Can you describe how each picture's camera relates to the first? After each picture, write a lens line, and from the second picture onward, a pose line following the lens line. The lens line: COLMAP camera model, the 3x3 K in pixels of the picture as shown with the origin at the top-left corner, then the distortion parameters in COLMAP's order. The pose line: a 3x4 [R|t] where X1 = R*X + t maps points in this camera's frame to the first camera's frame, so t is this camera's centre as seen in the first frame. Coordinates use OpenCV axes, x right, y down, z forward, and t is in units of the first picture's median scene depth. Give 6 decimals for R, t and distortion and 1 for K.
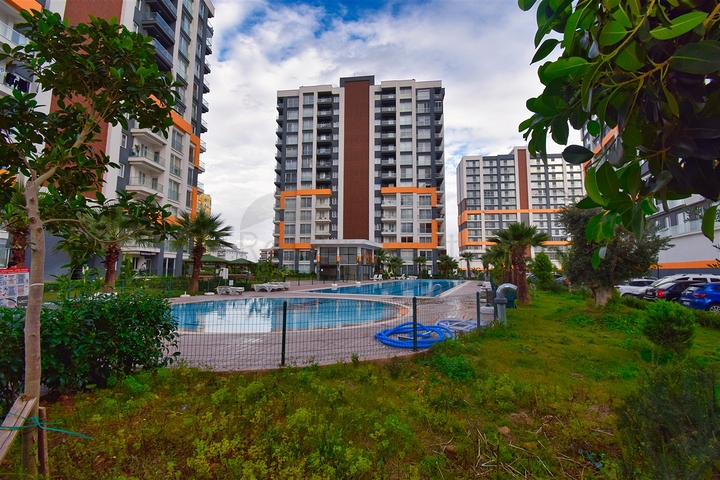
lens RADIAL K [[319.7, 0, 360.9], [0, 319.7, 238.6], [0, 0, 1]] dist [0.006737, -0.006794]
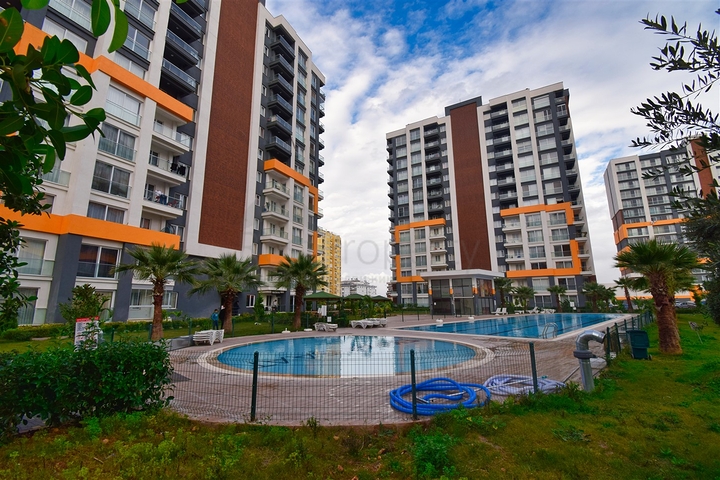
lens RADIAL K [[319.7, 0, 358.9], [0, 319.7, 239.3], [0, 0, 1]] dist [0.006737, -0.006794]
pose [[0.920697, -0.091634, -0.379369, 0.031087], [0.054548, 0.992718, -0.107400, -0.001505], [0.386448, 0.078189, 0.918991, 0.013402]]
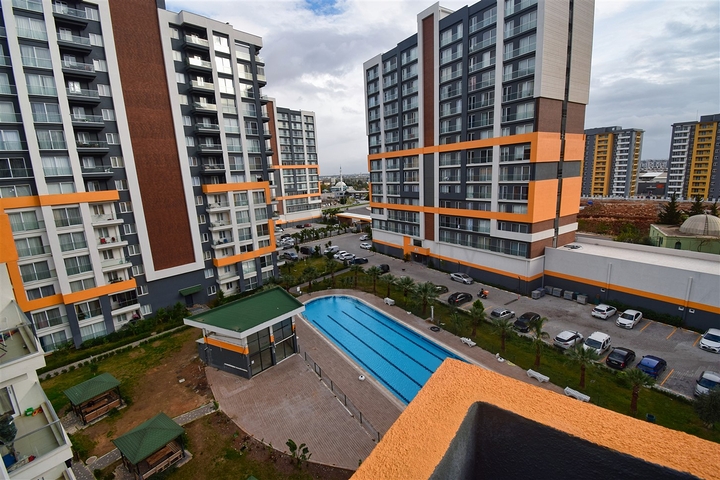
lens RADIAL K [[319.7, 0, 359.9], [0, 319.7, 239.6], [0, 0, 1]] dist [0.006737, -0.006794]
pose [[0.573158, -0.198836, 0.794956, -0.332487], [-0.029045, 0.964576, 0.262203, -0.238377], [-0.818930, -0.173373, 0.547079, 0.304268]]
